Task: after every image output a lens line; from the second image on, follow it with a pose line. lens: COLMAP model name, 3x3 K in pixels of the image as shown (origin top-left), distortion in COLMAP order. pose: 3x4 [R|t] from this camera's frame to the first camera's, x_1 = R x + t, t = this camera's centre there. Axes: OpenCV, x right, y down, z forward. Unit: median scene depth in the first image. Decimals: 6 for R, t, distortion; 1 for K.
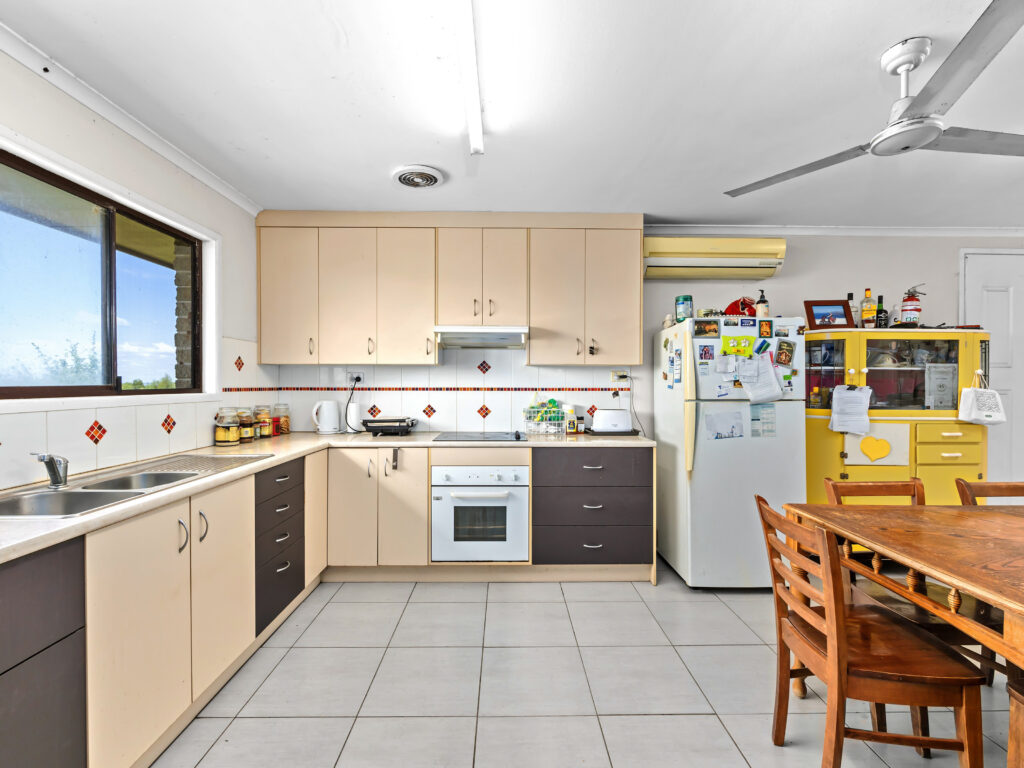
lens RADIAL K [[460.1, 0, 513.1], [0, 460.1, 387.9], [0, 0, 1]] dist [-0.001209, 0.000497]
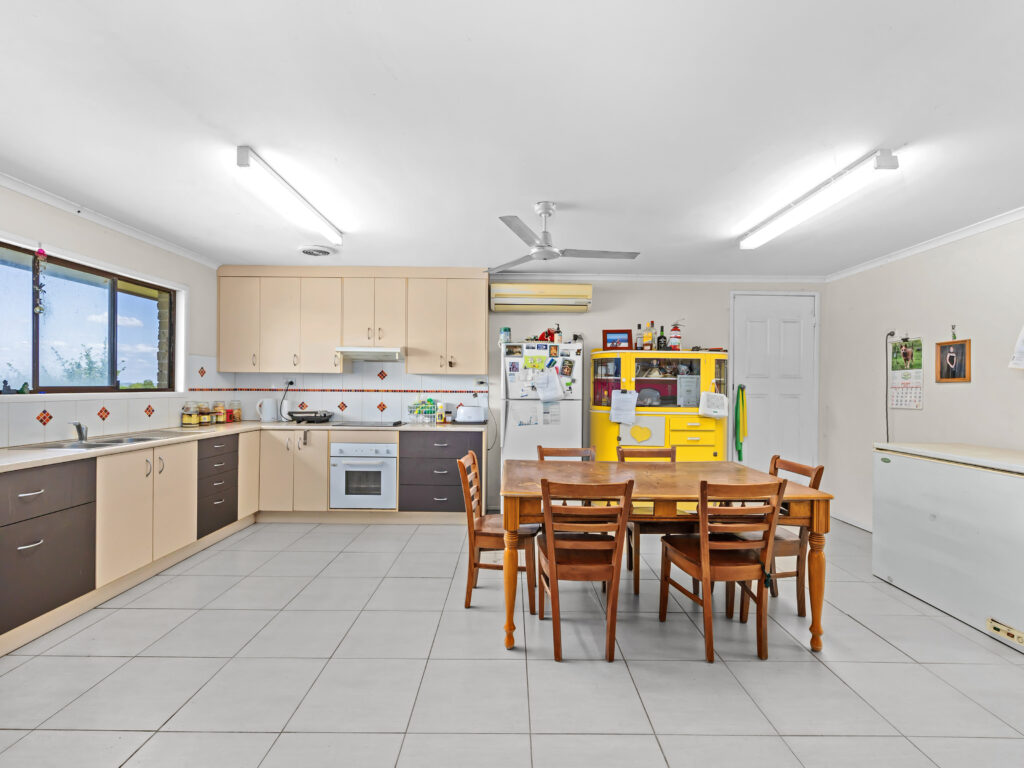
lens RADIAL K [[460.1, 0, 513.4], [0, 460.1, 386.5], [0, 0, 1]] dist [-0.001209, 0.000497]
pose [[0.999877, 0.007576, -0.013702, 0.419325], [-0.007724, 0.999912, -0.010794, 0.001635], [0.013619, 0.010899, 0.999848, -0.452273]]
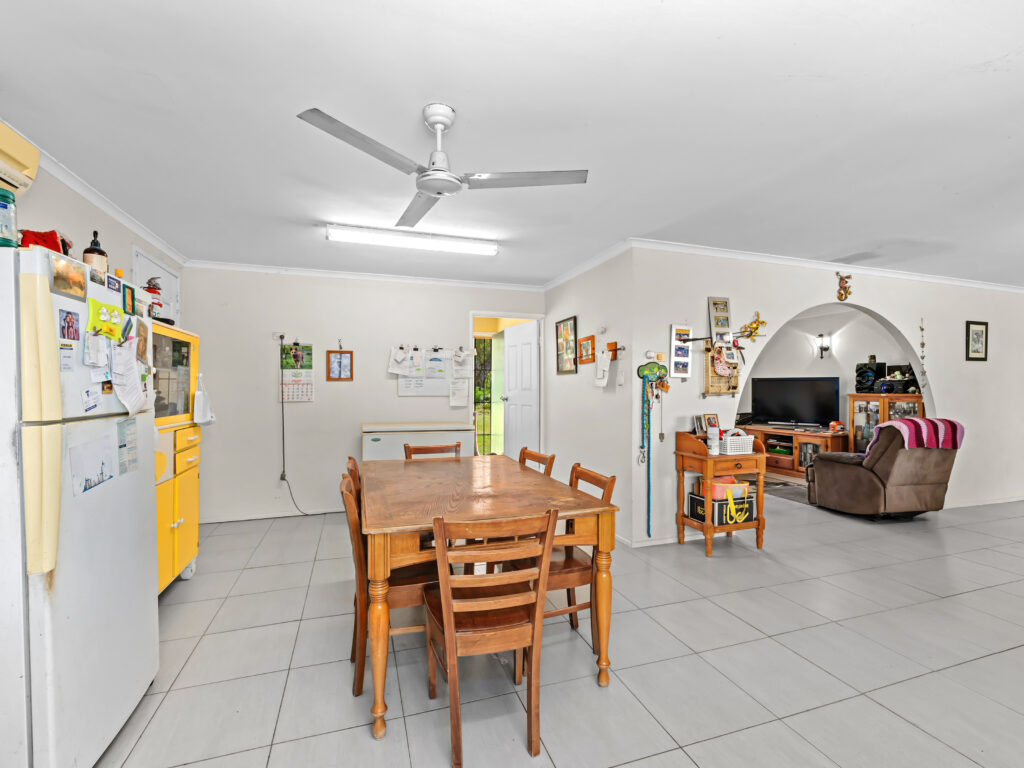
lens RADIAL K [[460.1, 0, 512.9], [0, 460.1, 387.0], [0, 0, 1]] dist [-0.001209, 0.000497]
pose [[-0.304981, 0.000072, 0.952359, -0.200327], [0.008212, 0.999963, 0.002554, -0.006148], [-0.952323, 0.008600, -0.304970, 0.658482]]
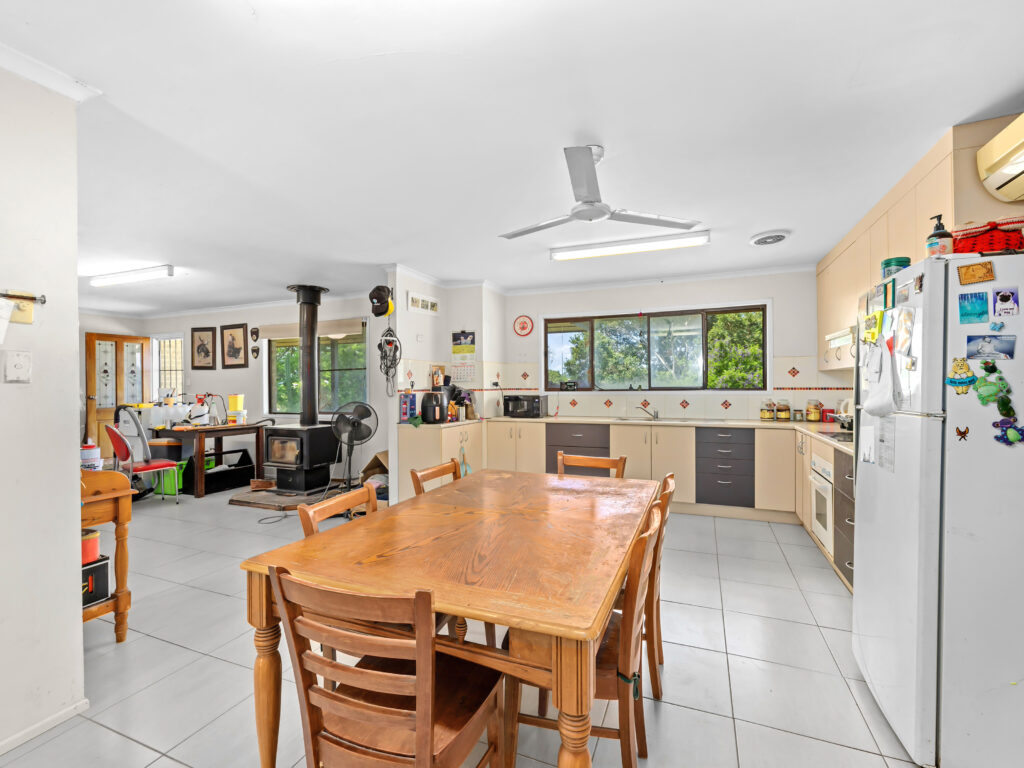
lens RADIAL K [[460.1, 0, 508.9], [0, 460.1, 387.5], [0, 0, 1]] dist [-0.001209, 0.000497]
pose [[-0.393686, 0.002116, -0.919243, 1.257616], [0.000368, 0.999998, 0.002145, -0.003554], [0.919245, 0.000506, -0.393686, 0.733495]]
